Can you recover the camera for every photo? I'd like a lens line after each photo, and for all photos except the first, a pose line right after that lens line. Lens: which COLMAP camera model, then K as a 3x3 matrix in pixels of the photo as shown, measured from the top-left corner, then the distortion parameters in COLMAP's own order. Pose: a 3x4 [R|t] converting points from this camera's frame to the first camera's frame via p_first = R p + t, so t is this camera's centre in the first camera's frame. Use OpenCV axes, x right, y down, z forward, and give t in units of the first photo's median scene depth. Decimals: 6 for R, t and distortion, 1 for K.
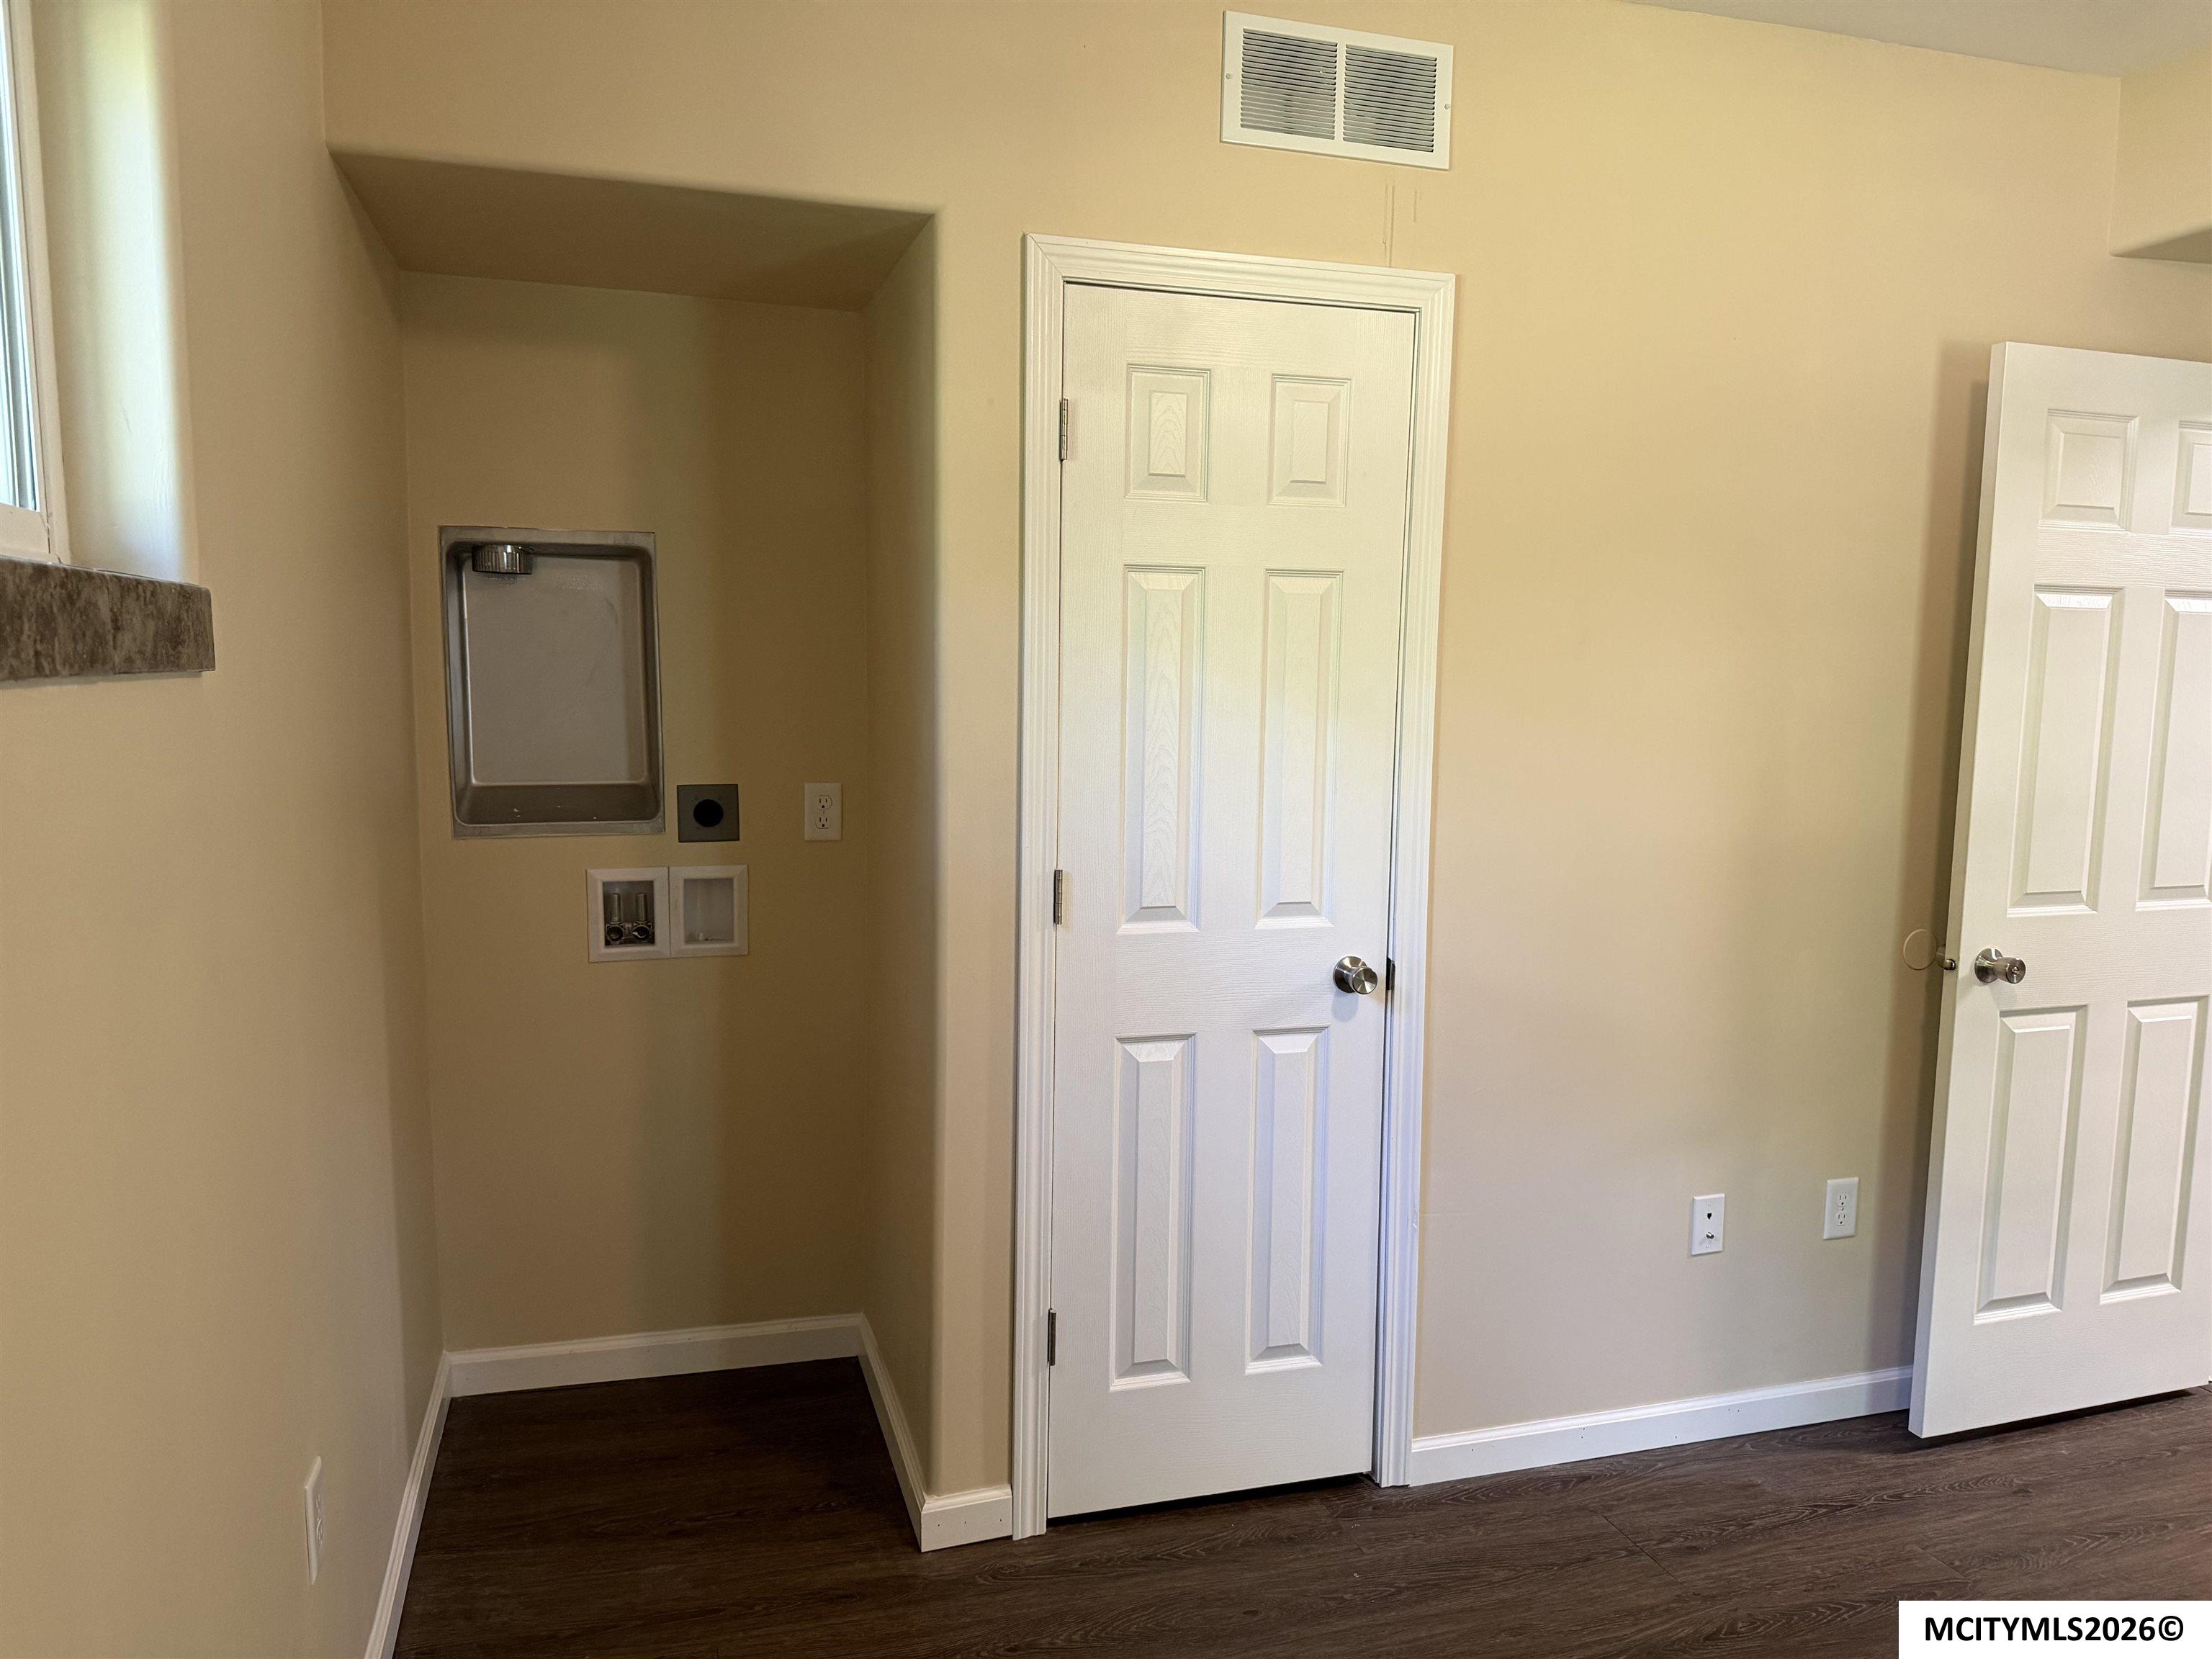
lens RADIAL K [[1568.2, 0, 1107.0], [0, 1568.2, 833.7], [0, 0, 1]] dist [0.060799, -0.061791]
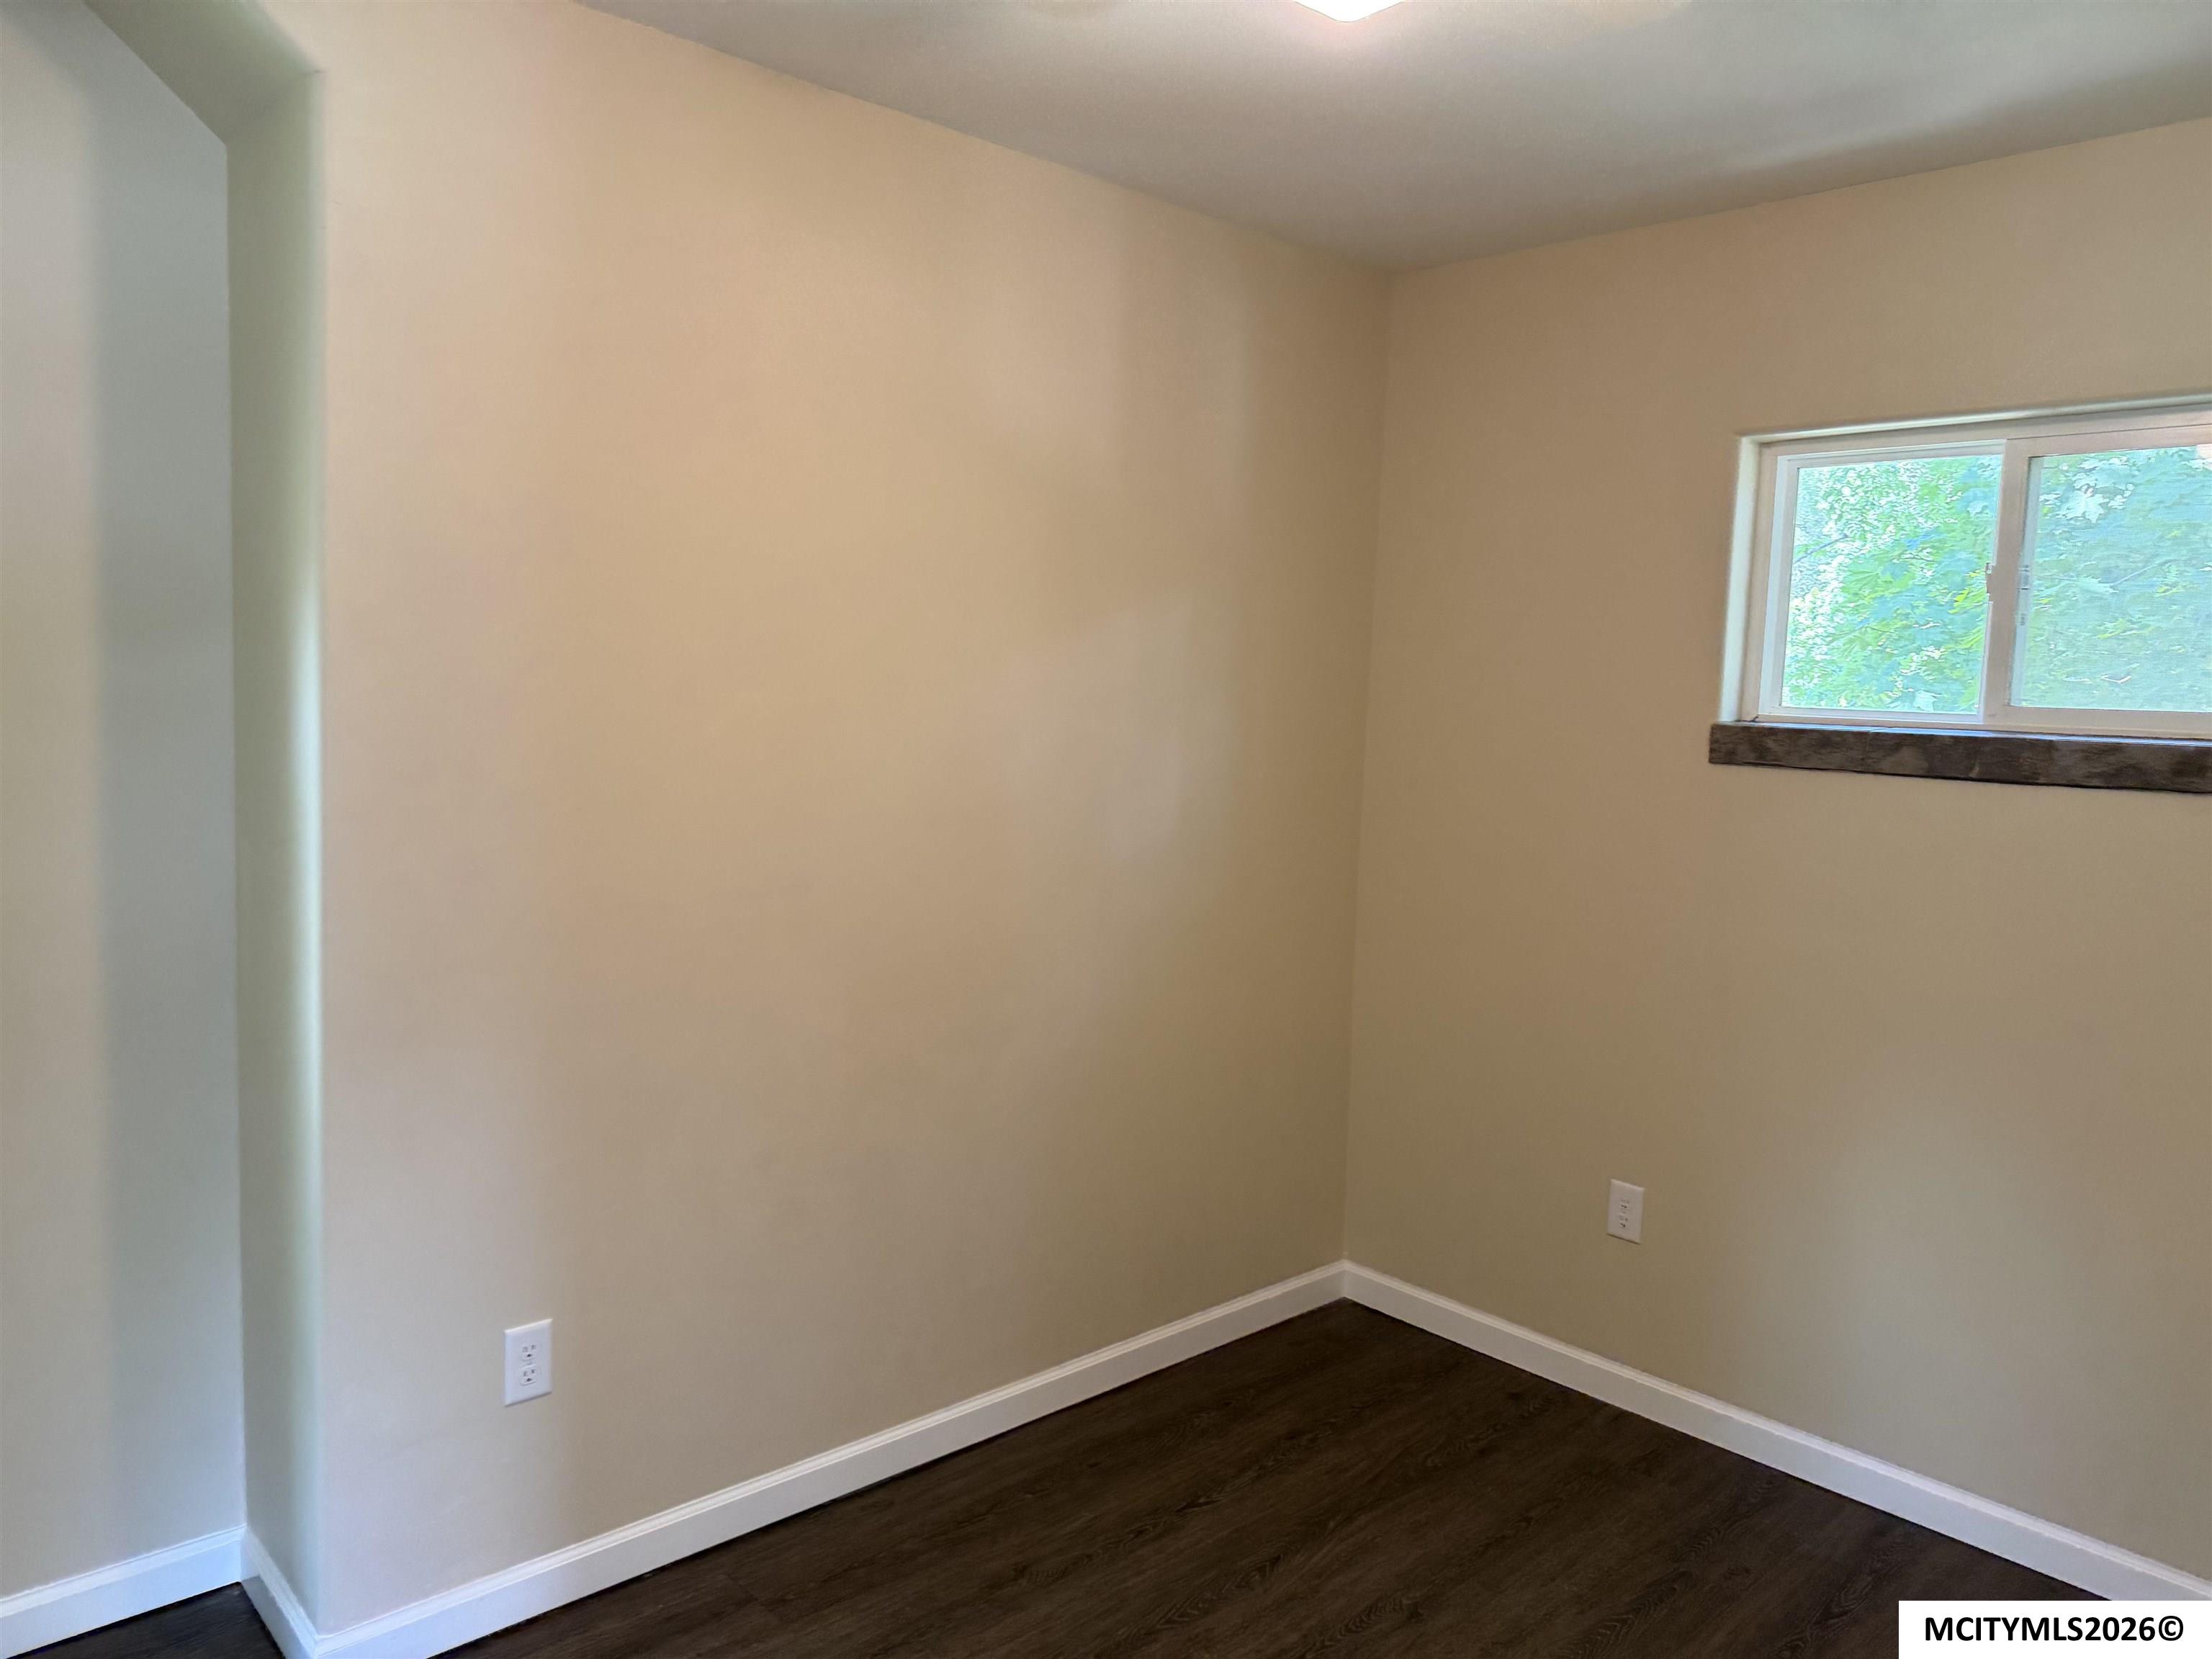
lens RADIAL K [[1568.2, 0, 1102.9], [0, 1568.2, 828.6], [0, 0, 1]] dist [0.060799, -0.061791]
pose [[-0.891630, -0.005318, -0.452733, 0.969652], [-0.103424, 0.975886, 0.192224, -0.187293], [0.440794, 0.218216, -0.870679, 1.761251]]
